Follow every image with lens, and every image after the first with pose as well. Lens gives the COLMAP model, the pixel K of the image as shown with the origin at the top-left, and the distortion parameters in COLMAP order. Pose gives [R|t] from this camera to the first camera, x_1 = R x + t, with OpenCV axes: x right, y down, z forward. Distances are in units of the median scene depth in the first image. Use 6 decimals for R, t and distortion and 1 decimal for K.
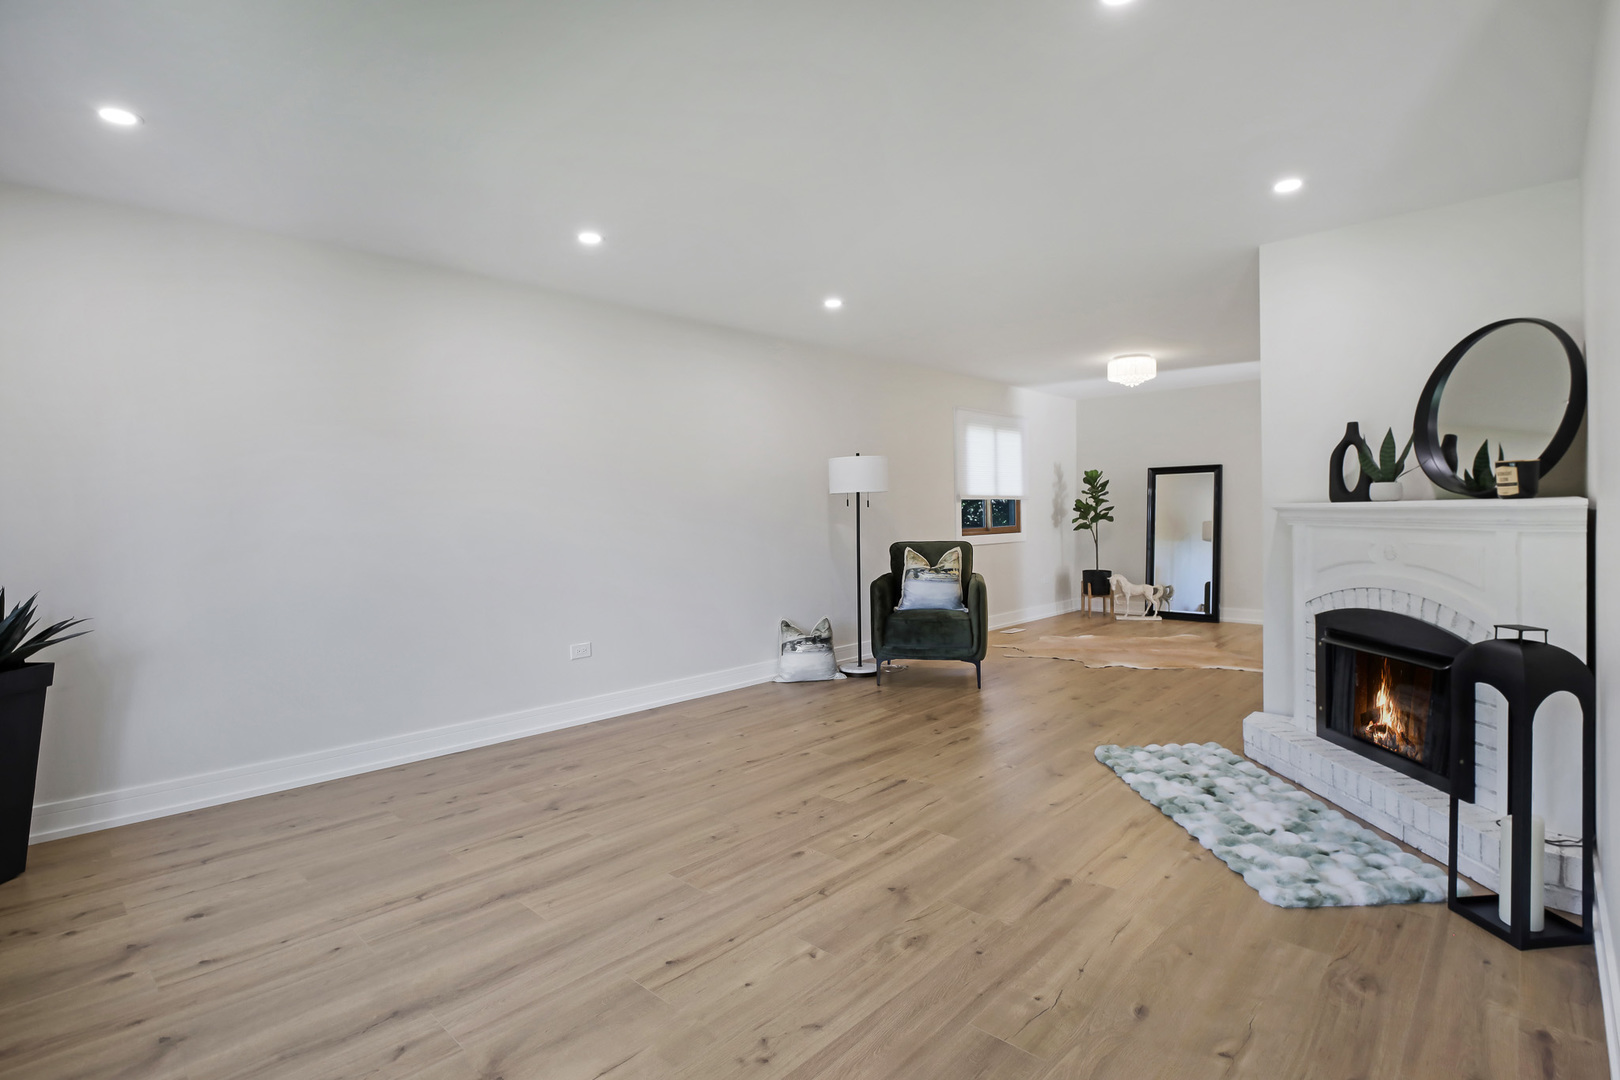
lens RADIAL K [[784.8, 0, 815.9], [0, 784.8, 531.9], [0, 0, 1]] dist [-0.031564, -0.000468]
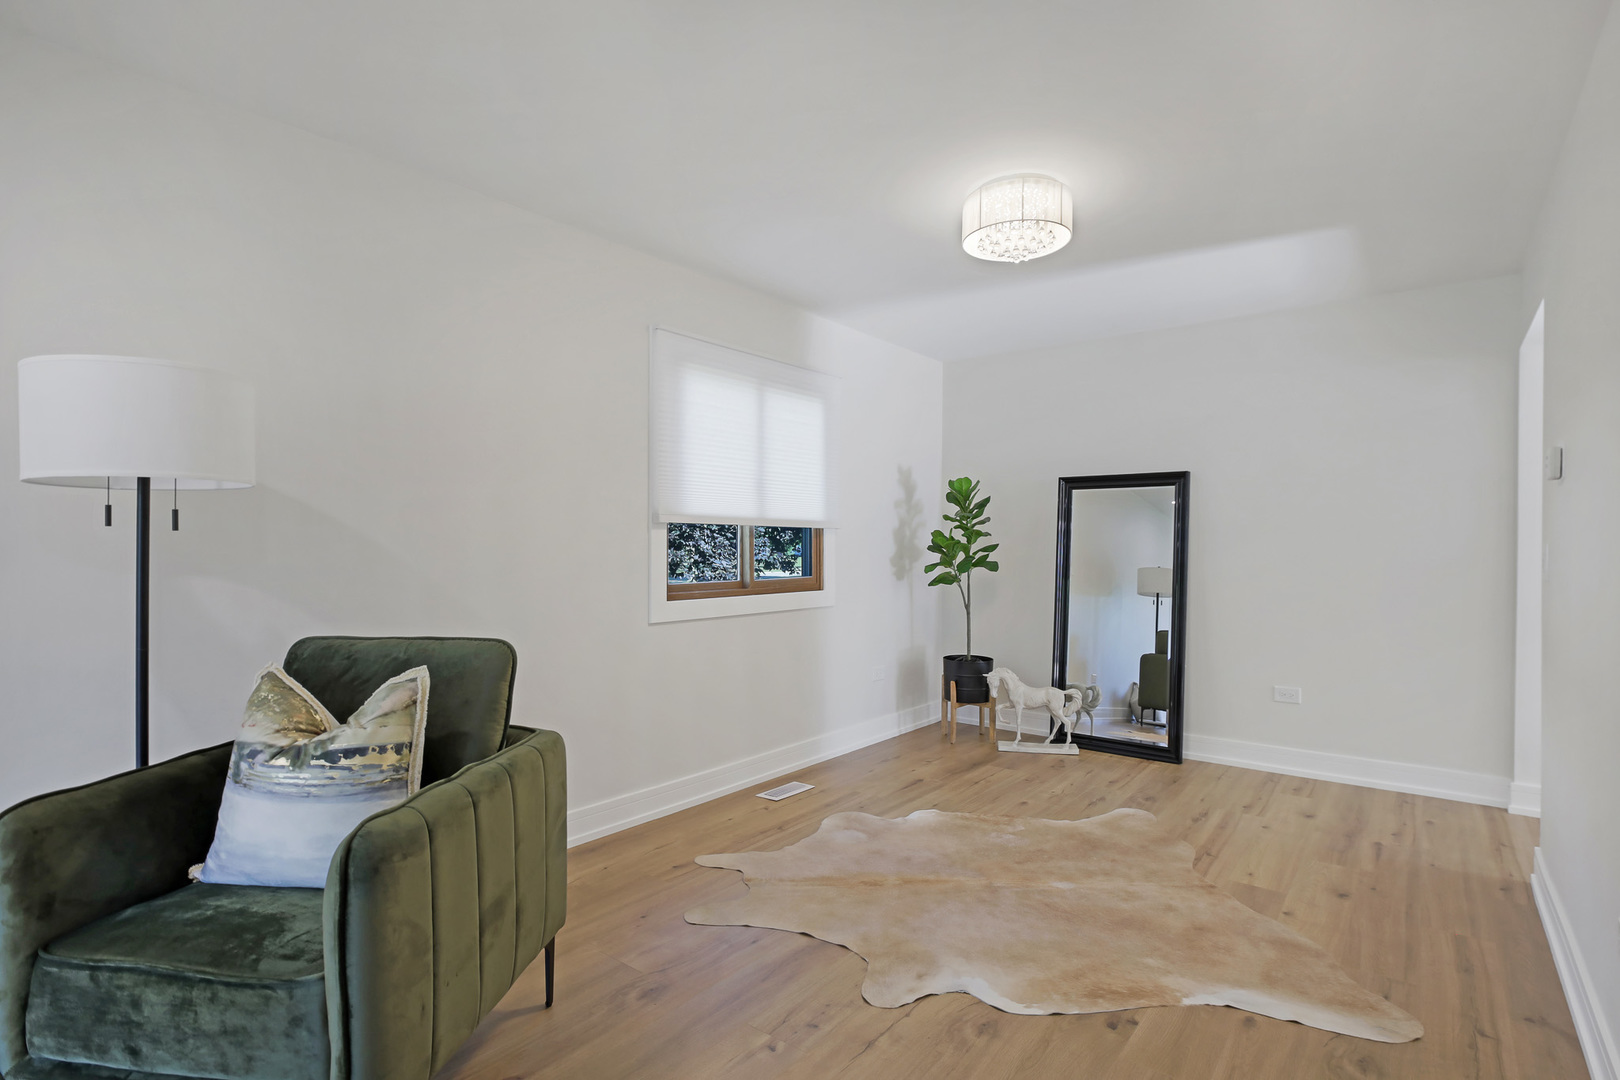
lens RADIAL K [[784.8, 0, 803.8], [0, 784.8, 545.4], [0, 0, 1]] dist [-0.031564, -0.000468]
pose [[0.996794, 0.021904, 0.076957, 0.199509], [-0.020070, 0.999498, -0.024520, -0.015261], [-0.077456, 0.022897, 0.996733, 0.451867]]
